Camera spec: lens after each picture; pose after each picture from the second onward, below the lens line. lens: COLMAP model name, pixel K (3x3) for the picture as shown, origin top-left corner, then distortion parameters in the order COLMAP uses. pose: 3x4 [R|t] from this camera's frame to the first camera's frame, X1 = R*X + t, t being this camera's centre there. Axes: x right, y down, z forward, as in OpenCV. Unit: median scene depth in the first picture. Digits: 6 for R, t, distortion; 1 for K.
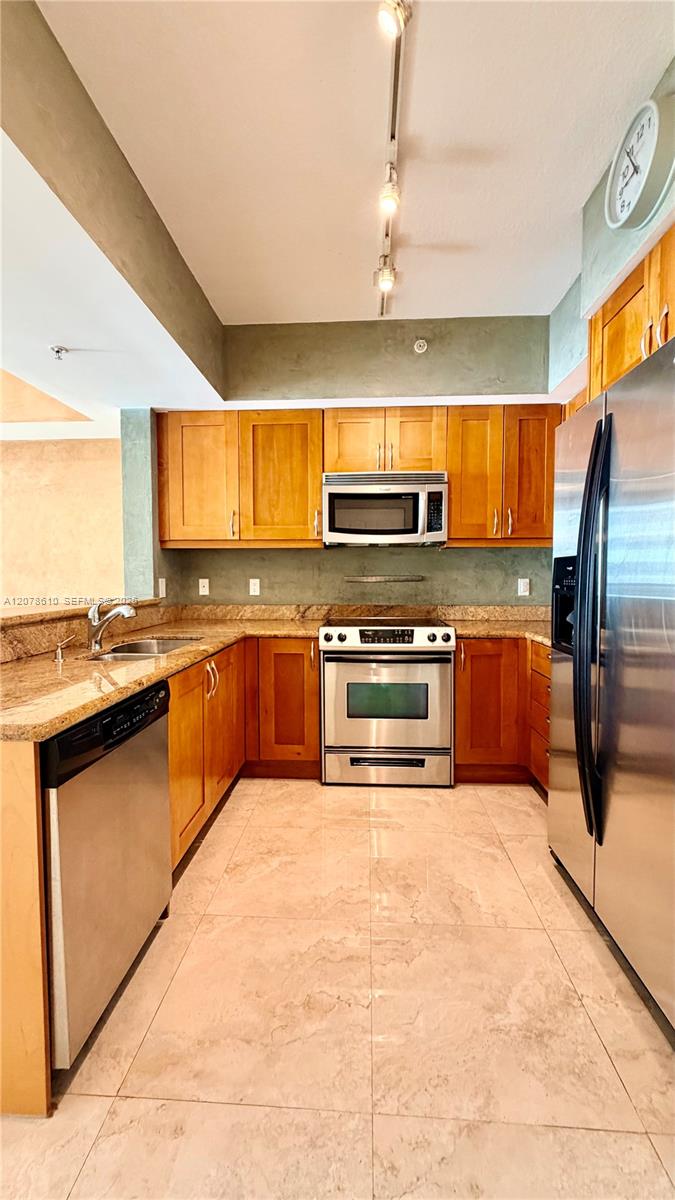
lens RADIAL K [[477.8, 0, 338.9], [0, 477.8, 597.2], [0, 0, 1]] dist [0.001527, -0.000261]
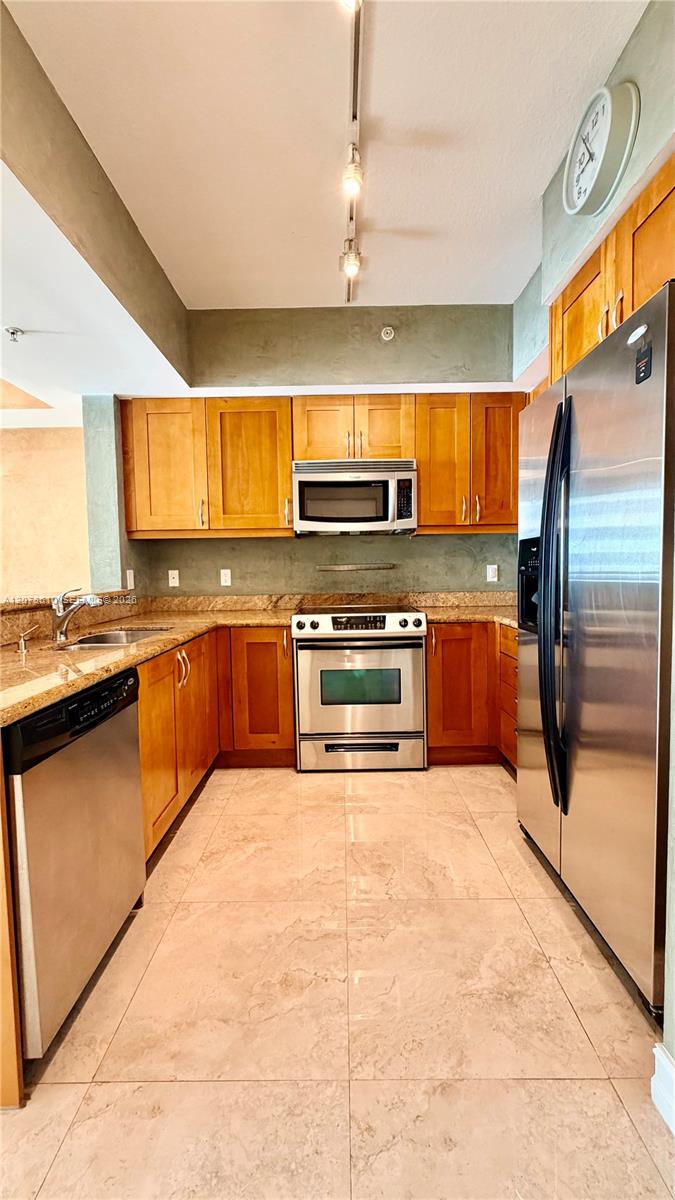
lens RADIAL K [[477.8, 0, 338.9], [0, 477.8, 597.5], [0, 0, 1]] dist [0.001527, -0.000261]
pose [[0.998387, -0.018112, 0.053802, 0.006840], [0.017477, 0.999772, 0.012243, 0.021756], [-0.054012, -0.011282, 0.998477, -0.003689]]
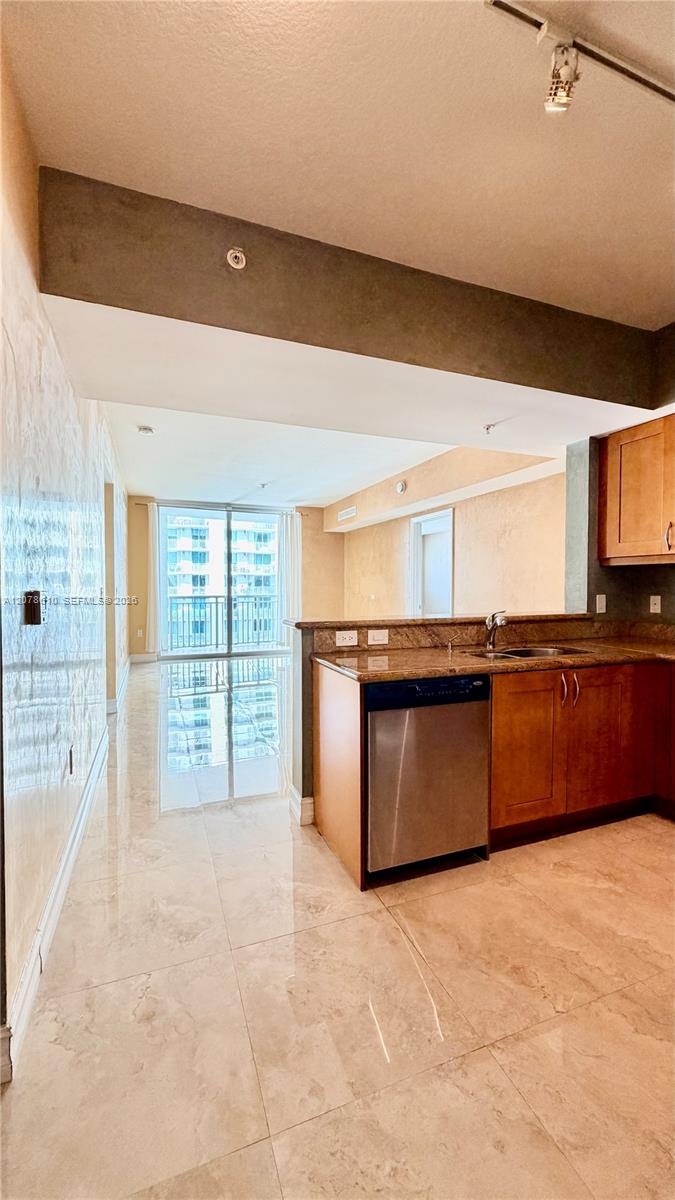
lens RADIAL K [[477.8, 0, 334.2], [0, 477.8, 597.2], [0, 0, 1]] dist [0.001527, -0.000261]
pose [[0.410200, 0.023634, -0.911689, 0.582841], [-0.044479, 0.998993, 0.005885, -0.023985], [0.910910, 0.038137, 0.410839, 0.067161]]
